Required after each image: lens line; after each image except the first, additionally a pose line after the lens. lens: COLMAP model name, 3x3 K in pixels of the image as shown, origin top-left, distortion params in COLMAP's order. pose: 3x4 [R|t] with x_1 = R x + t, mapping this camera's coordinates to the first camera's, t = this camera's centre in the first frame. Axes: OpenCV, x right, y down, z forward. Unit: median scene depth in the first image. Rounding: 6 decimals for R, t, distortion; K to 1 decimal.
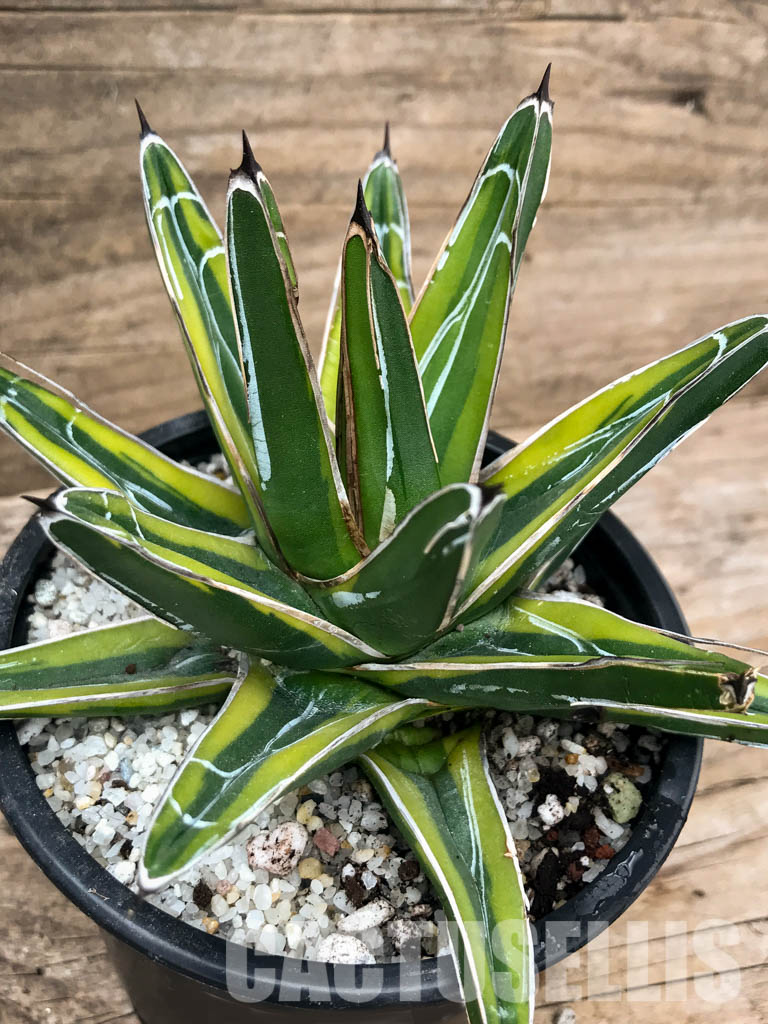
lens RADIAL K [[1216.1, 0, 380.3], [0, 1216.1, 511.4], [0, 0, 1]] dist [0.034218, -0.184997]
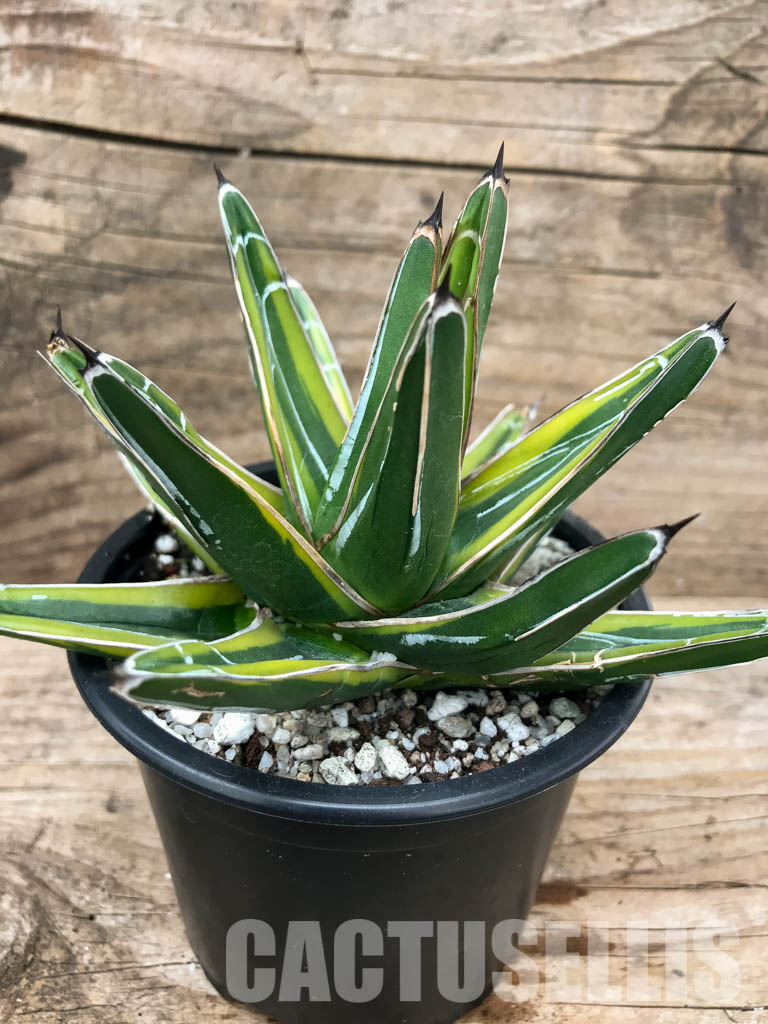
lens RADIAL K [[860.0, 0, 384.0], [0, 860.0, 512.0], [0, 0, 1]] dist [-0.023703, -0.014255]
pose [[0.968889, 0.072002, -0.236789, 0.145804], [-0.140036, 0.948356, -0.284623, 0.163311], [0.204067, 0.308928, 0.928935, 0.119382]]
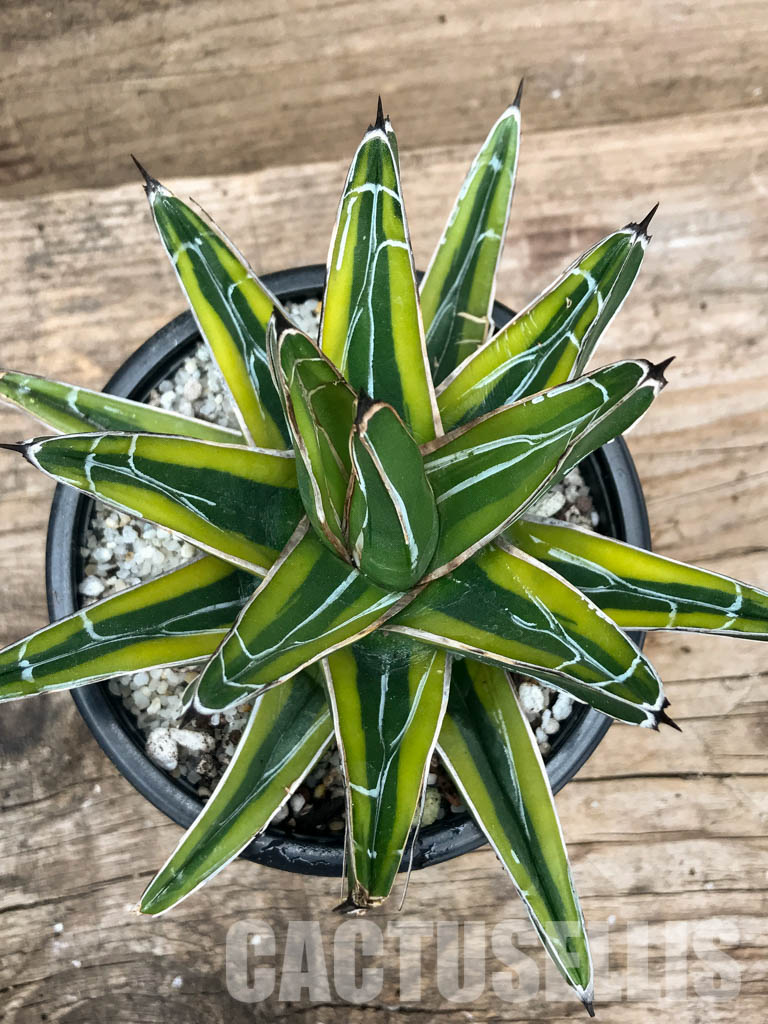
lens RADIAL K [[1216.1, 0, 380.3], [0, 1216.1, 511.4], [0, 0, 1]] dist [0.034218, -0.184997]
pose [[0.987369, 0.109690, -0.114328, 0.082898], [-0.036013, 0.858081, 0.512250, -0.355826], [0.154292, -0.501662, 0.851193, 0.020975]]
